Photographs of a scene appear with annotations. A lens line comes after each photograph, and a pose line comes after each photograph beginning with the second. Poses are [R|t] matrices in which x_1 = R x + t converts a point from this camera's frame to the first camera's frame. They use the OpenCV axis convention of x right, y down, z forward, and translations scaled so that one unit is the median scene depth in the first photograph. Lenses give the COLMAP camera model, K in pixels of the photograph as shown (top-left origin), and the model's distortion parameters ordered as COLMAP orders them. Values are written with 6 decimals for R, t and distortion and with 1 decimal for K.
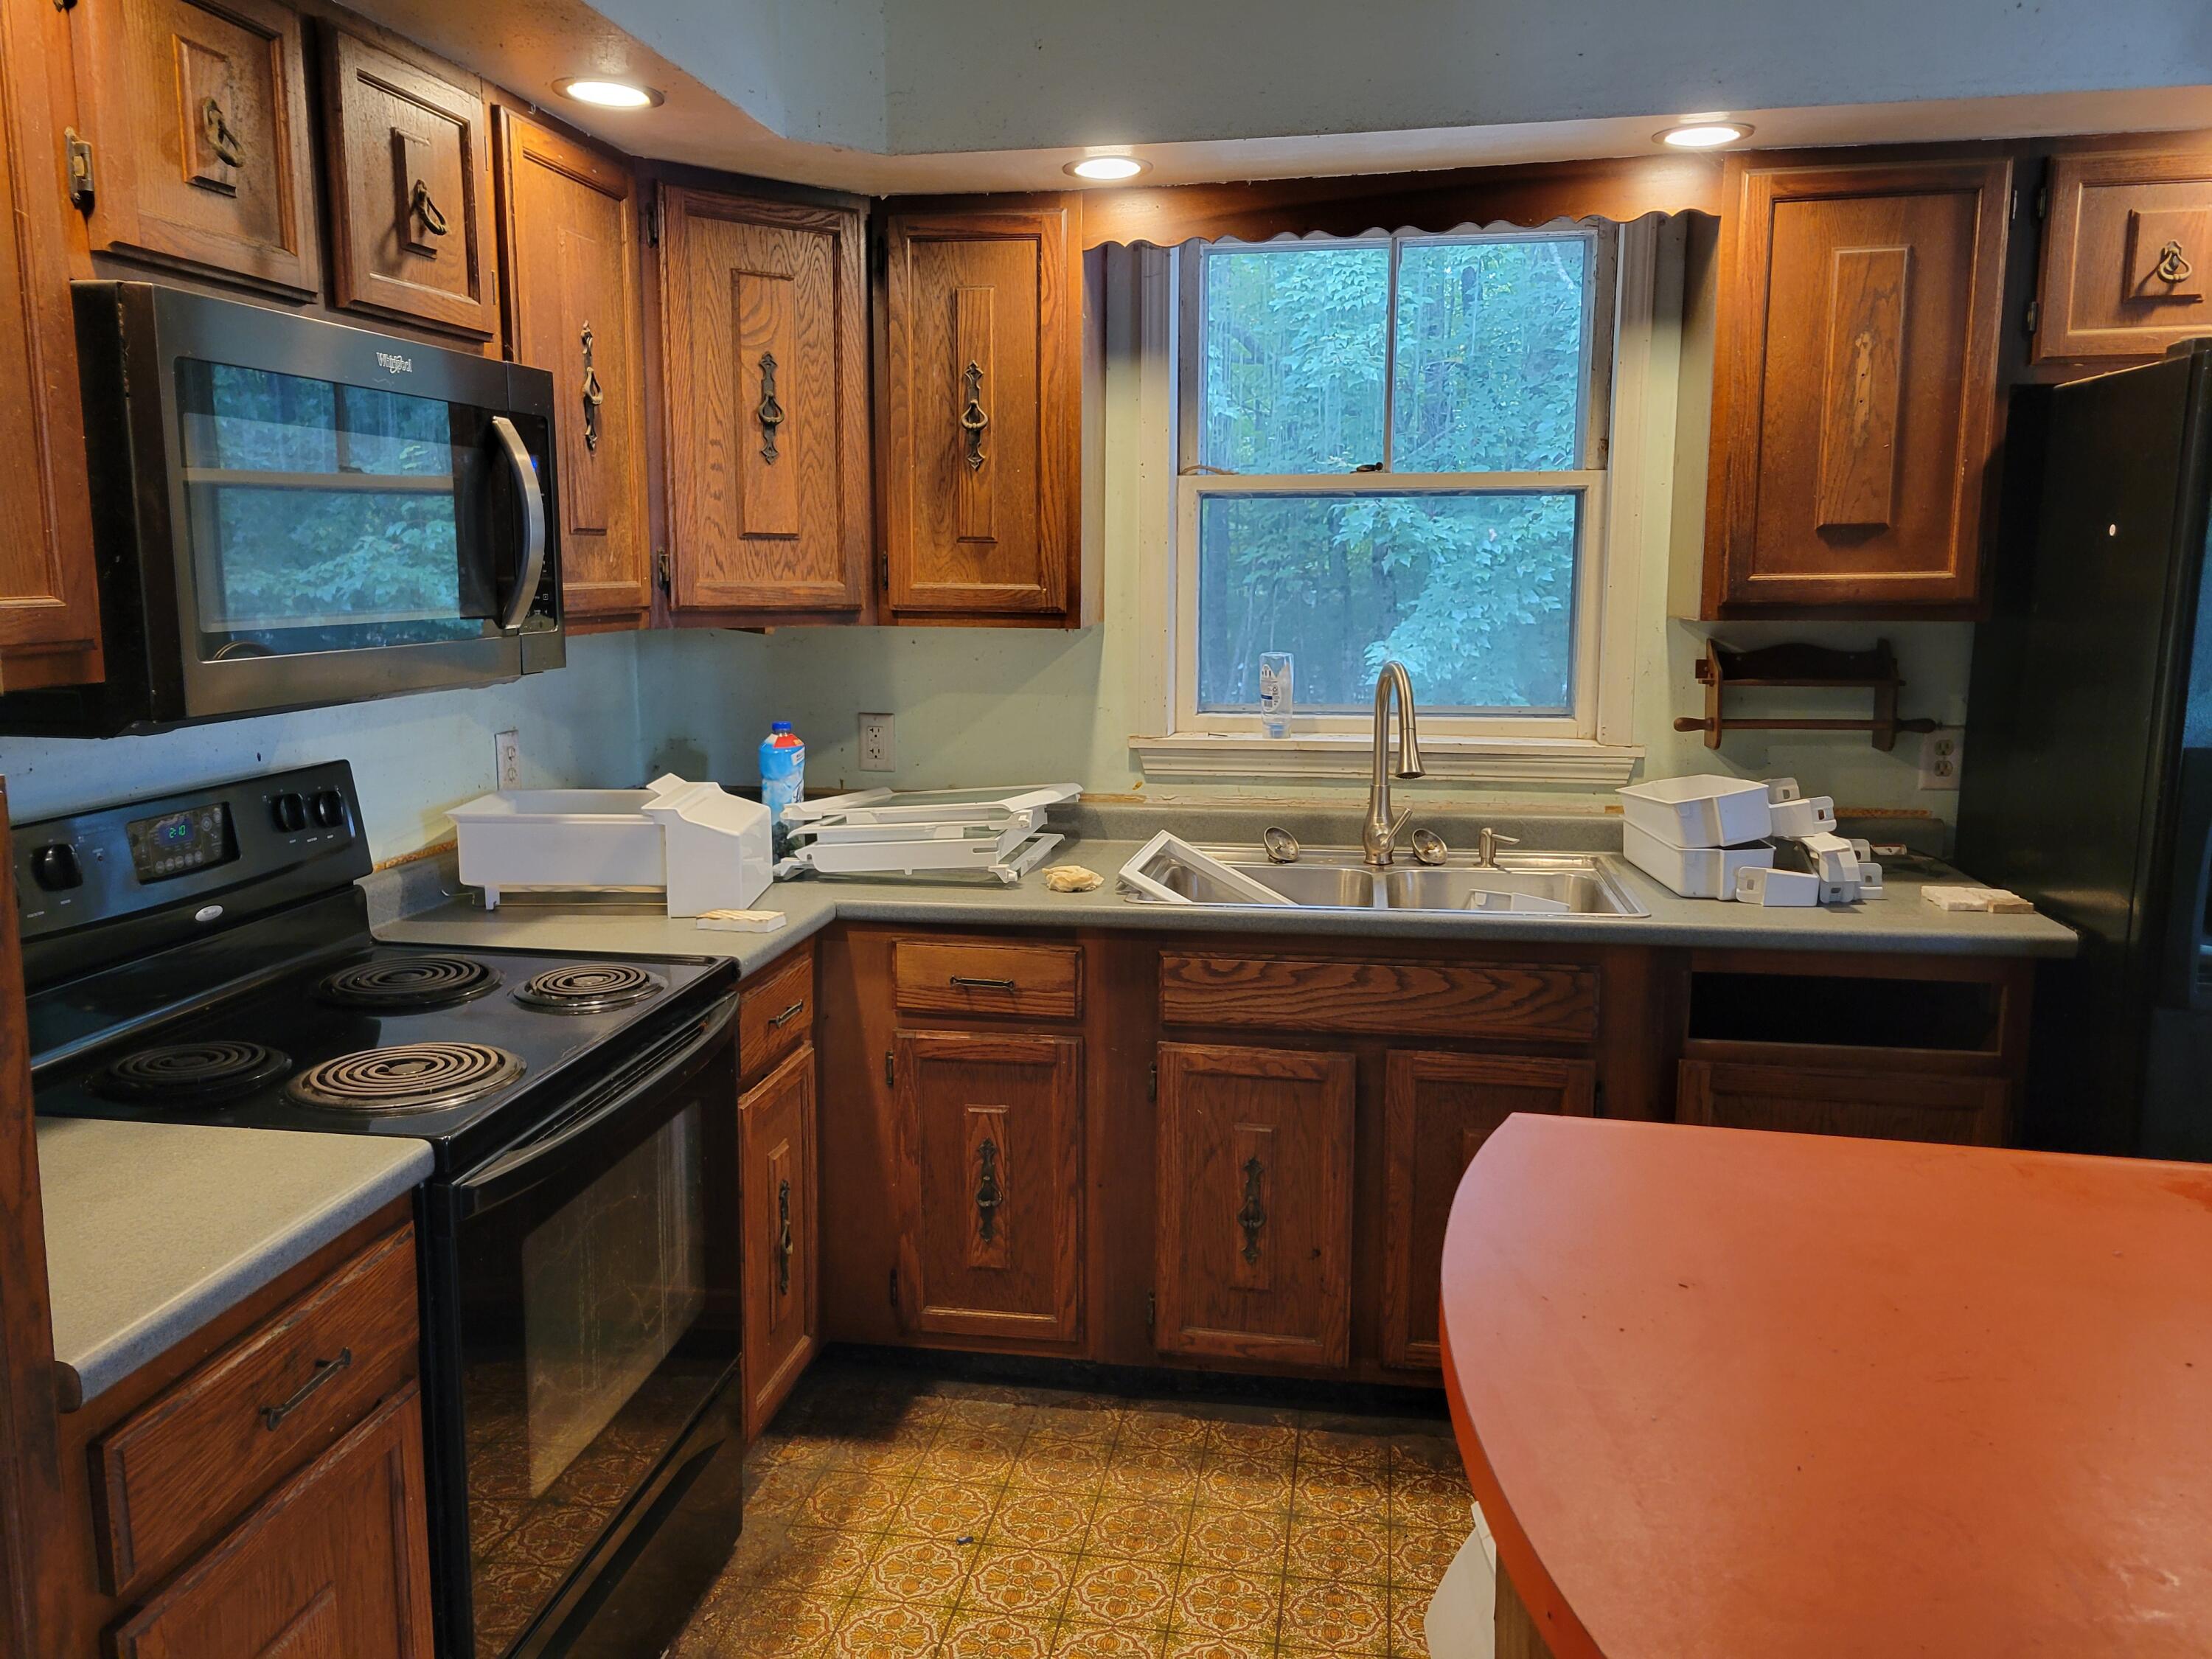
lens RADIAL K [[1667.6, 0, 1108.7], [0, 1667.6, 804.1], [0, 0, 1]] dist [0.059667, -0.038527]
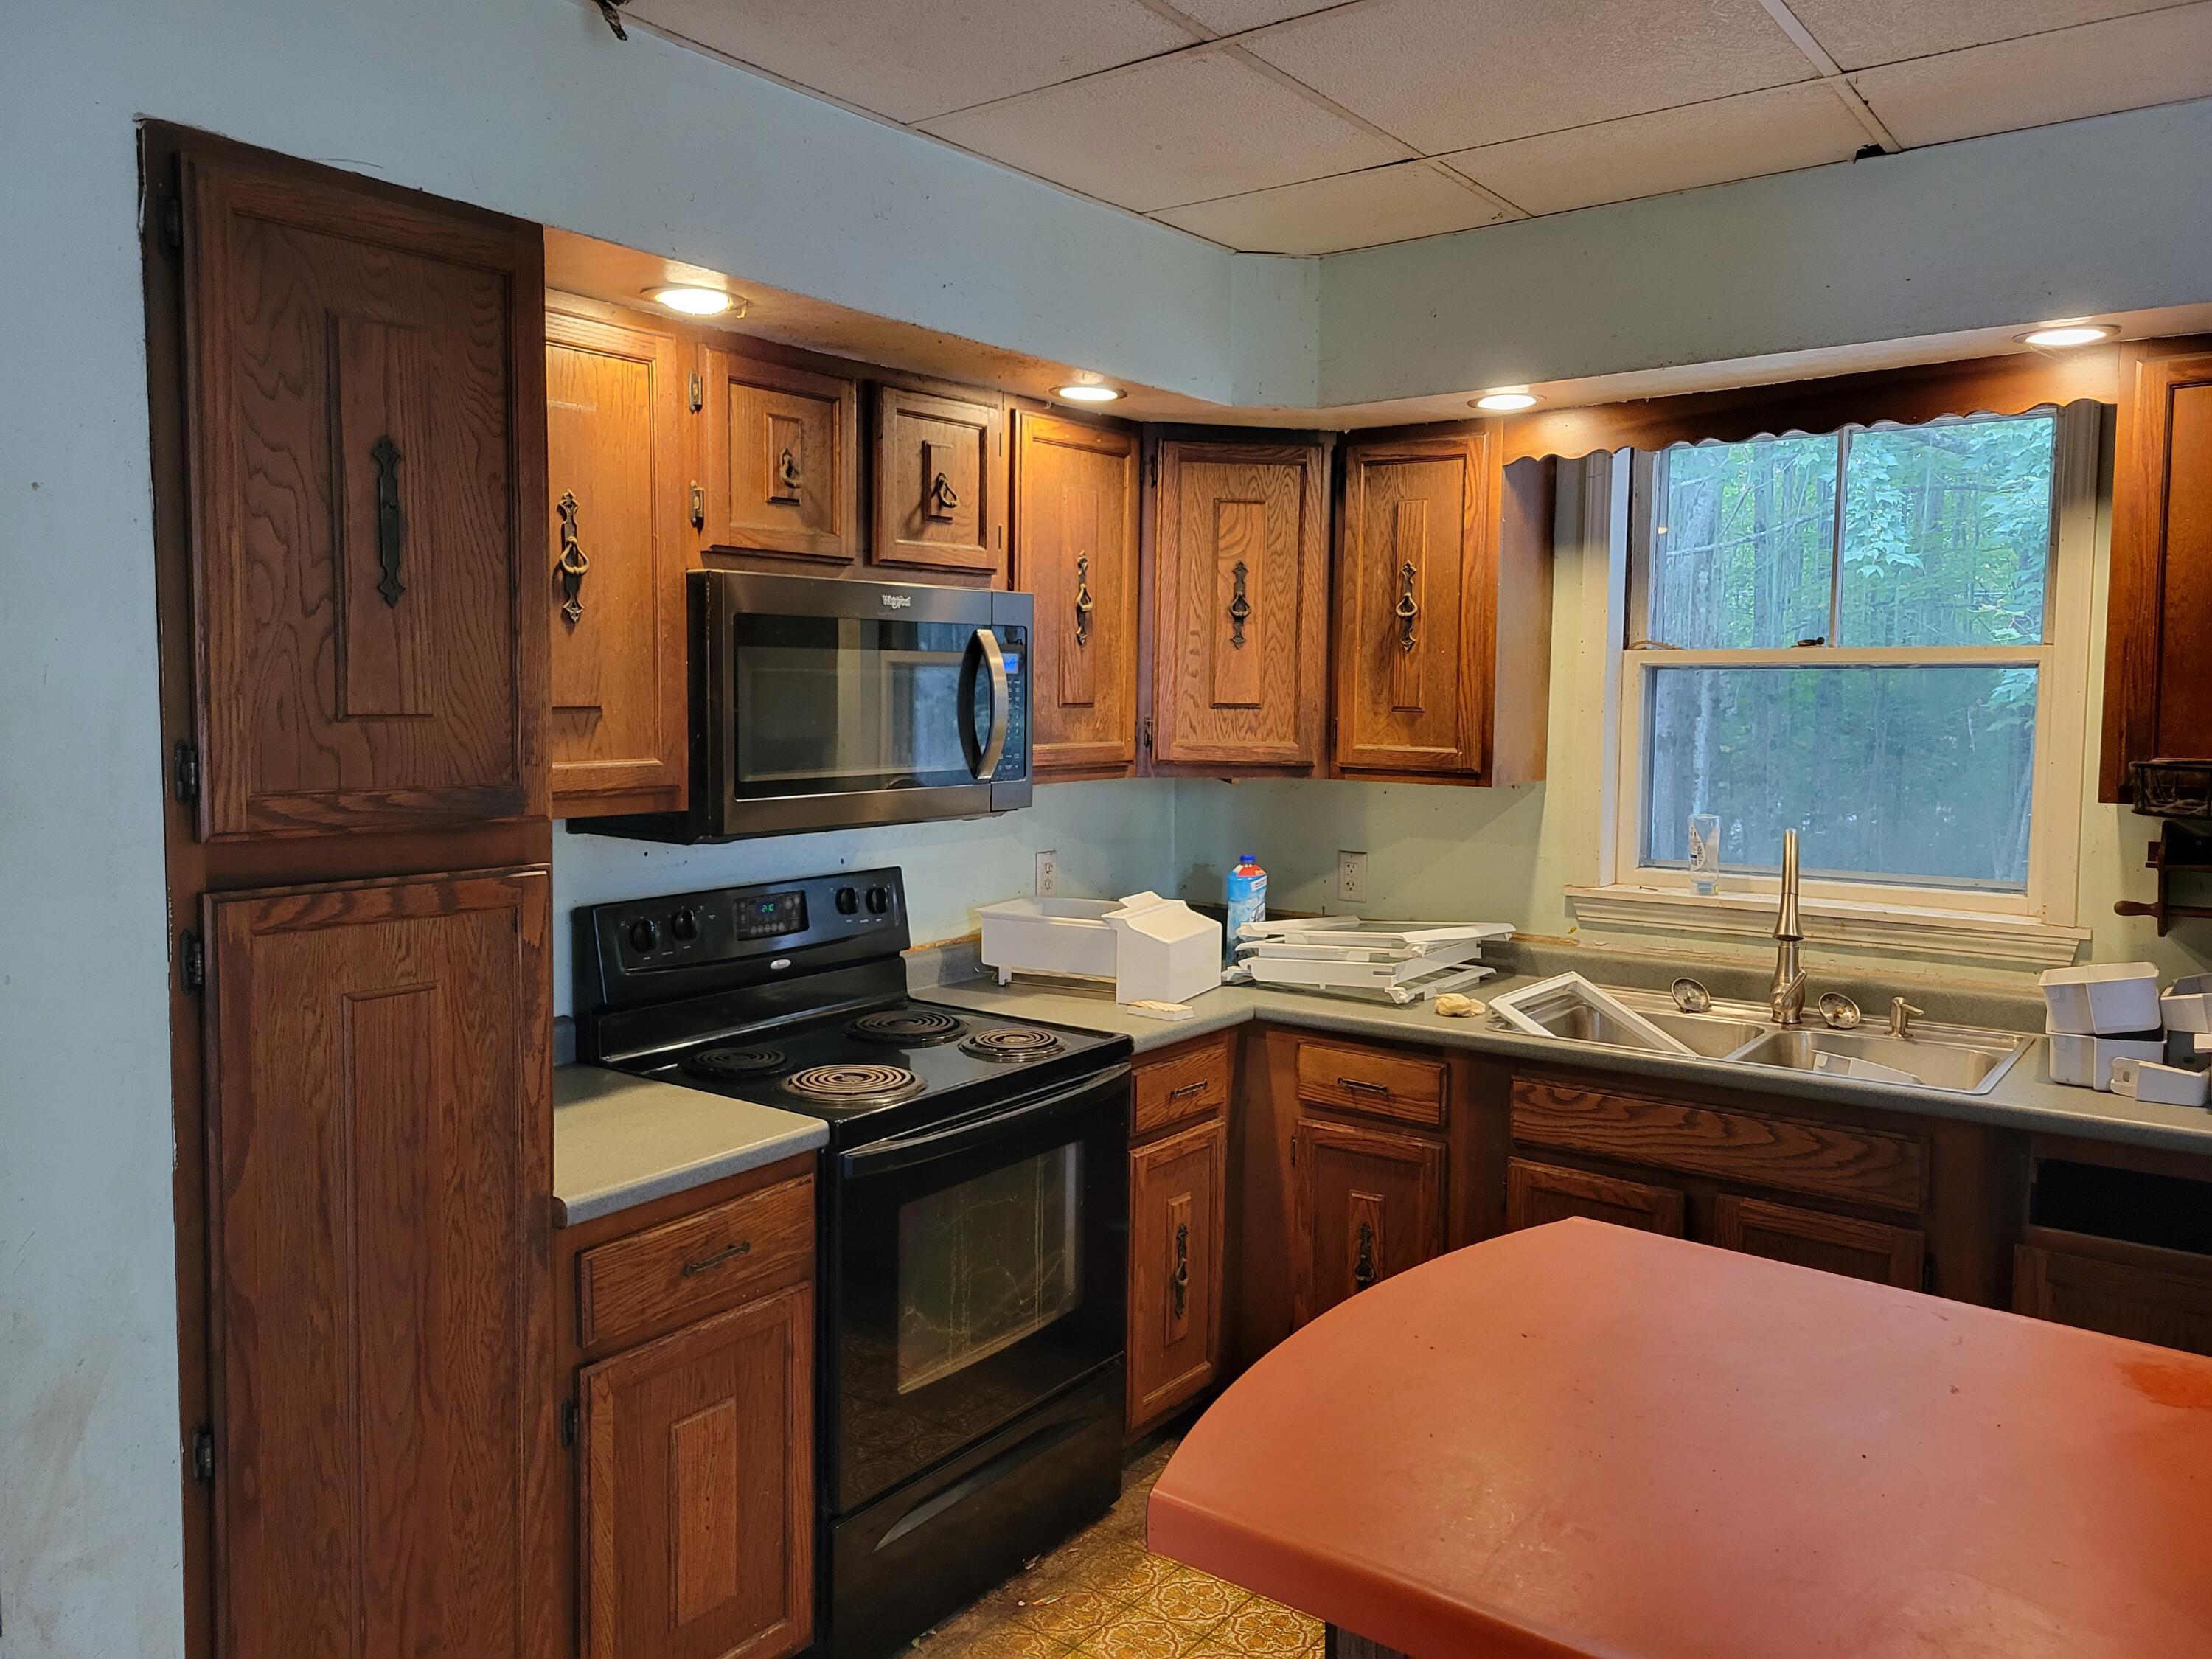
lens RADIAL K [[1667.6, 0, 1108.7], [0, 1667.6, 804.1], [0, 0, 1]] dist [0.059667, -0.038527]
pose [[0.890627, 0.038839, -0.453074, 0.296493], [-0.073183, 0.995601, -0.058513, -0.008403], [0.448808, 0.085270, 0.889551, -0.147635]]
